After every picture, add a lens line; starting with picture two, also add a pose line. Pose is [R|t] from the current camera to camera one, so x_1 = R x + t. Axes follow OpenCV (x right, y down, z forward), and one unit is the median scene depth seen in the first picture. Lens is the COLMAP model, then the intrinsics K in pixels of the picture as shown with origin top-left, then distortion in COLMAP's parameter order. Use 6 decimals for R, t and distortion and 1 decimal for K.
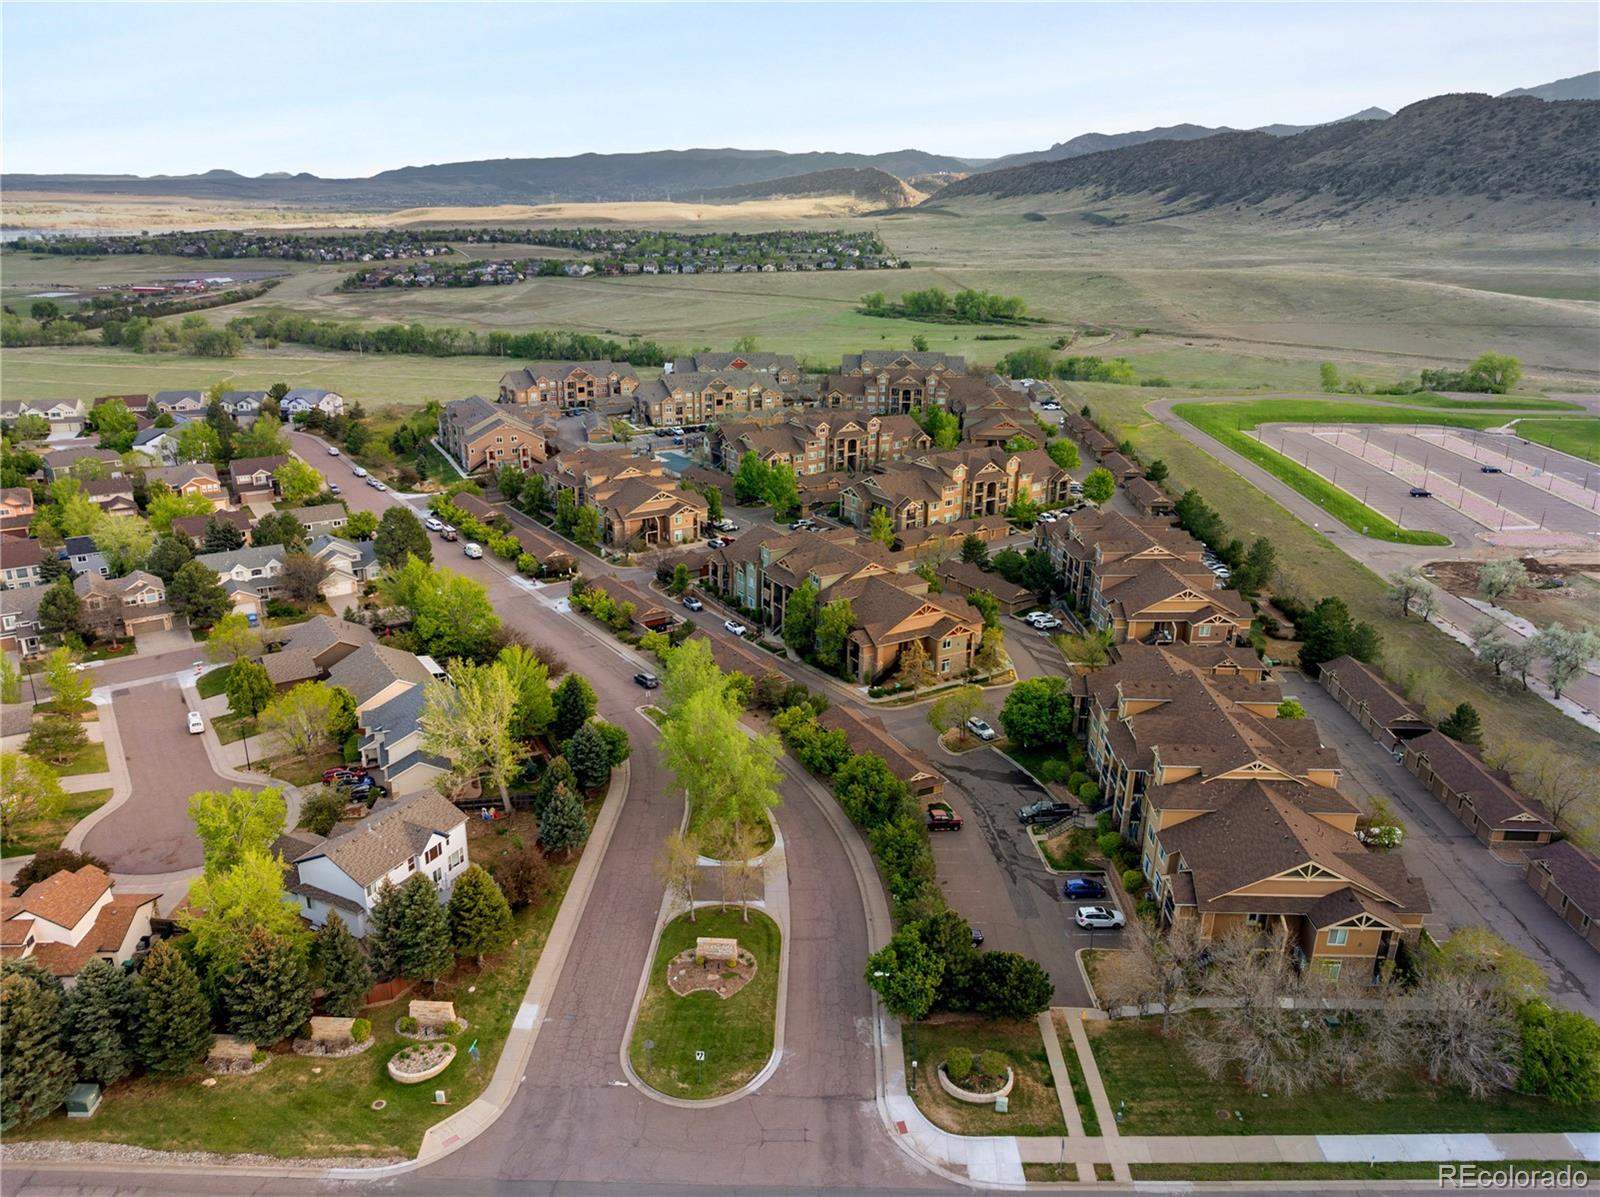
lens RADIAL K [[1130.5, 0, 800.0], [0, 1130.5, 598.5], [0, 0, 1]] dist [-0.034890, 0.000443]
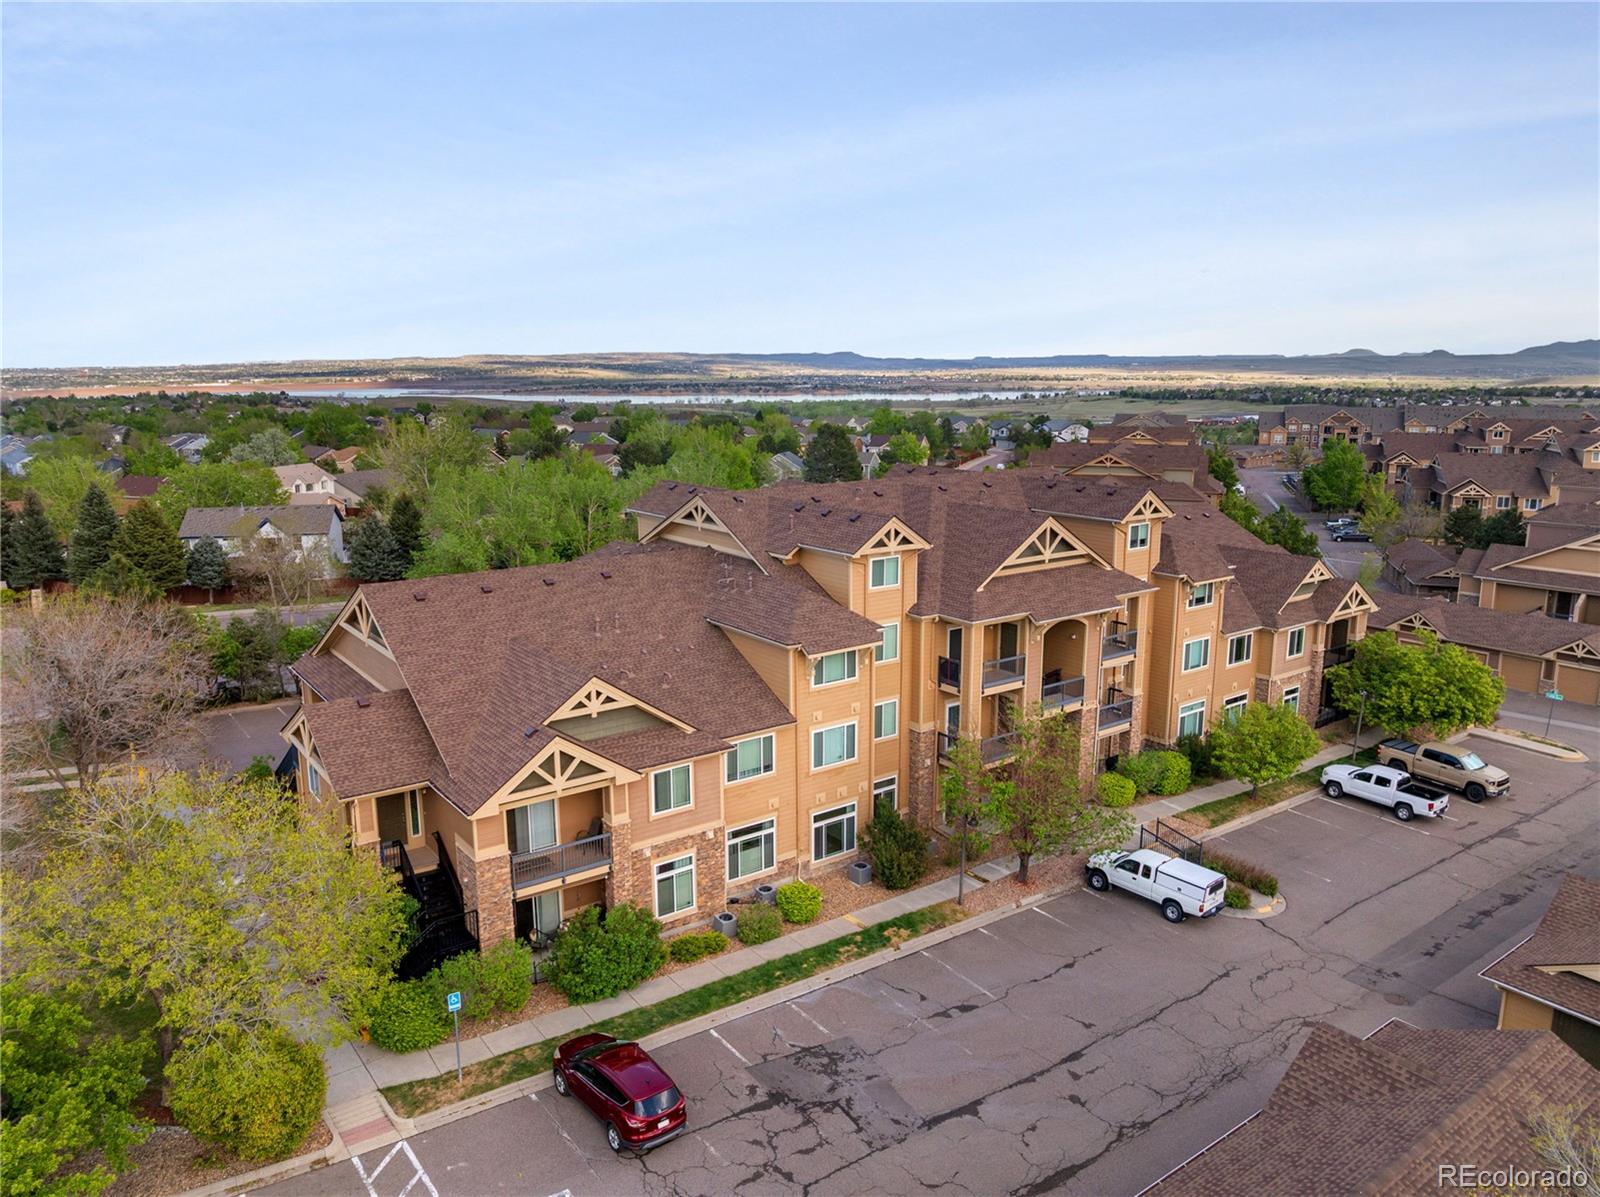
lens RADIAL K [[1120.7, 0, 800.0], [0, 1120.7, 598.5], [0, 0, 1]] dist [-0.057967, 0.025430]
pose [[0.615071, 0.138797, -0.776159, 0.216289], [-0.248193, 0.968425, -0.023503, 0.051097], [0.748390, 0.207093, 0.630099, 0.213440]]
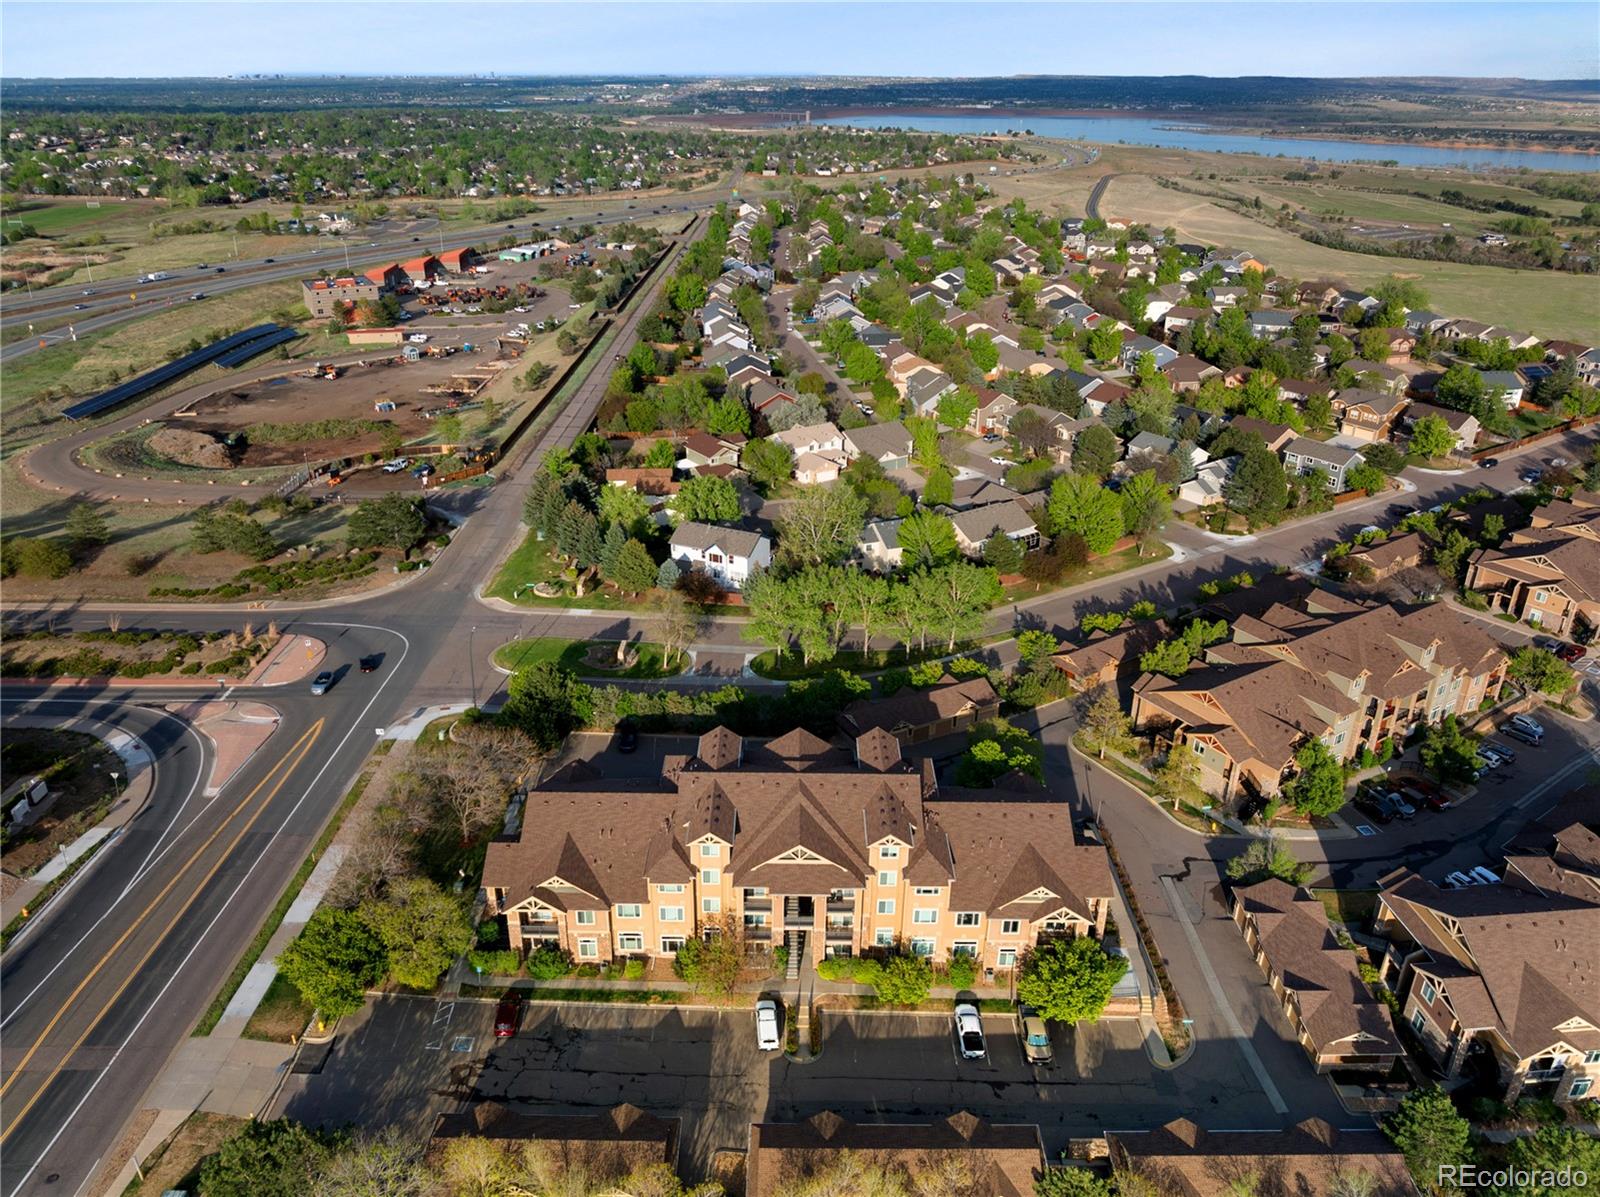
lens RADIAL K [[1130.5, 0, 800.0], [0, 1130.5, 598.5], [0, 0, 1]] dist [-0.034890, 0.000443]
pose [[0.032247, 0.399666, -0.916093, 0.344305], [-0.343856, 0.865056, 0.365296, -0.104139], [0.938468, 0.303225, 0.165323, 0.249246]]
